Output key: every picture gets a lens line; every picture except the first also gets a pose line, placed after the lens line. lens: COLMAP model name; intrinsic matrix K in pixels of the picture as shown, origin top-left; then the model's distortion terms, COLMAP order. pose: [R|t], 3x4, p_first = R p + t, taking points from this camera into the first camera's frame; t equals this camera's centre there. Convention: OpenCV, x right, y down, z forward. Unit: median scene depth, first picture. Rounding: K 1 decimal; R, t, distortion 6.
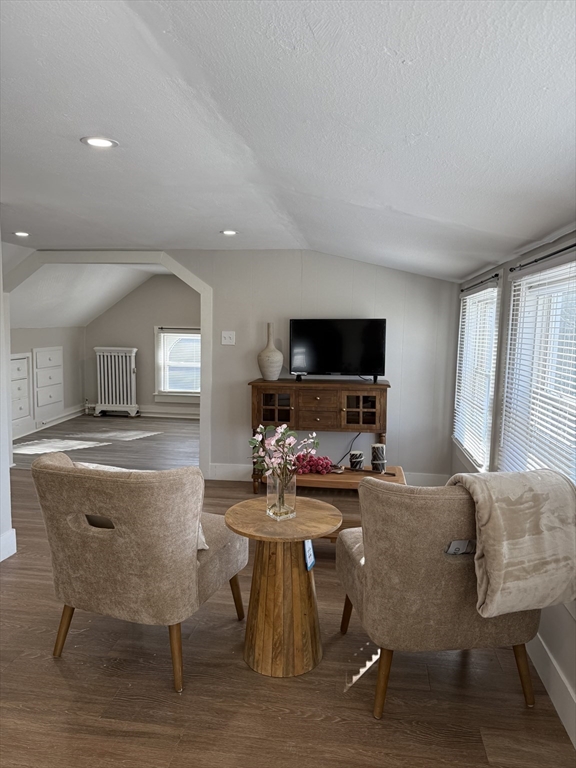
lens RADIAL K [[535.1, 0, 284.7], [0, 535.1, 384.4], [0, 0, 1]] dist [0.030799, -0.042906]
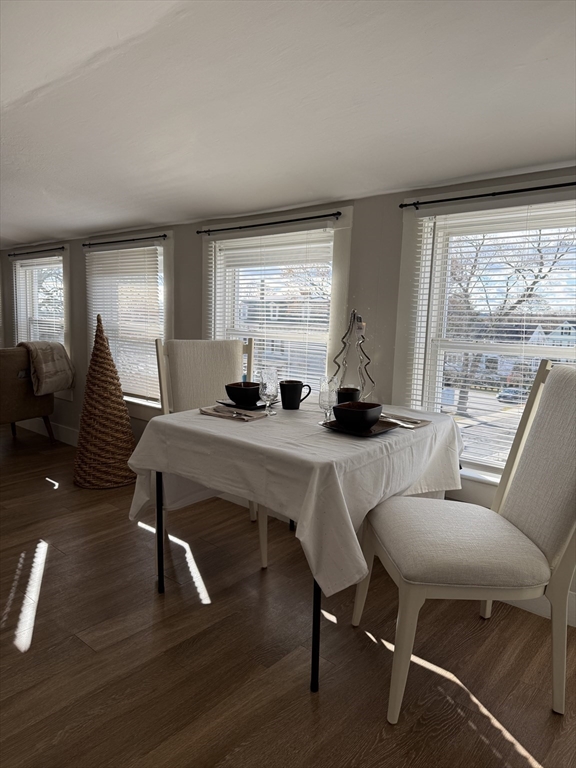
lens RADIAL K [[535.1, 0, 286.9], [0, 535.1, 389.6], [0, 0, 1]] dist [0.030799, -0.042906]
pose [[0.544468, -0.118587, 0.830356, -0.442455], [0.075039, 0.992872, 0.092593, 0.101208], [-0.835418, 0.011895, 0.549486, -0.559000]]
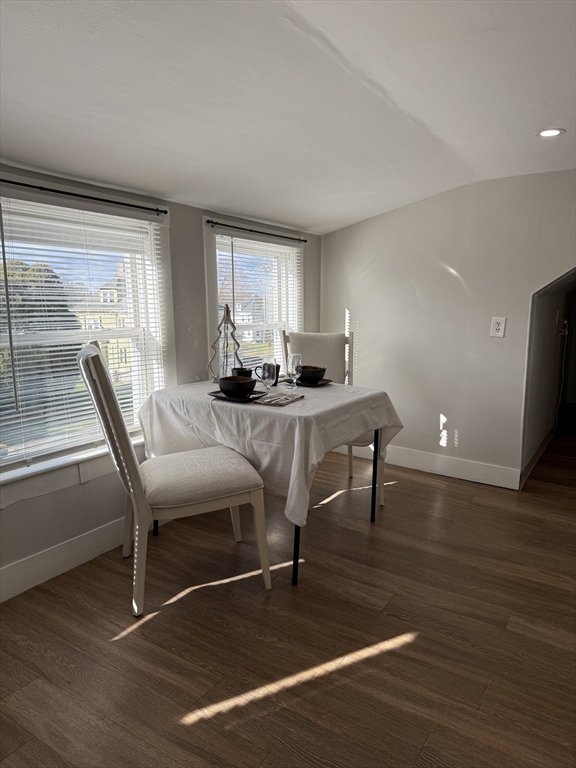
lens RADIAL K [[535.1, 0, 290.7], [0, 535.1, 383.2], [0, 0, 1]] dist [0.030799, -0.042906]
pose [[-0.921205, -0.054752, 0.385205, 0.058733], [0.040991, 0.970882, 0.236025, -0.158033], [-0.386911, 0.233218, -0.892137, 2.072274]]
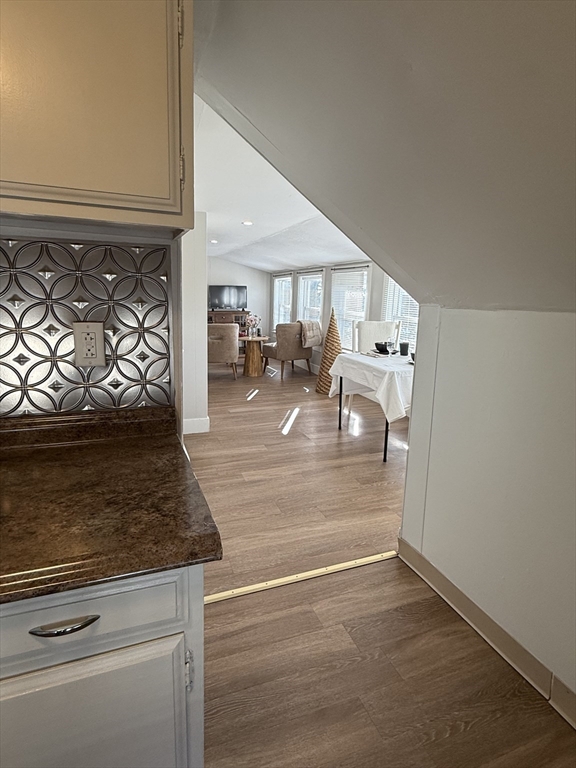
lens RADIAL K [[428.8, 0, 290.2], [0, 428.8, 384.6], [0, 0, 1]] dist [0.001765, 0.000074]
pose [[0.879780, -0.094672, 0.465858, -0.657921], [0.042587, 0.991725, 0.121112, 0.111788], [-0.473469, -0.086712, 0.876532, -0.991760]]
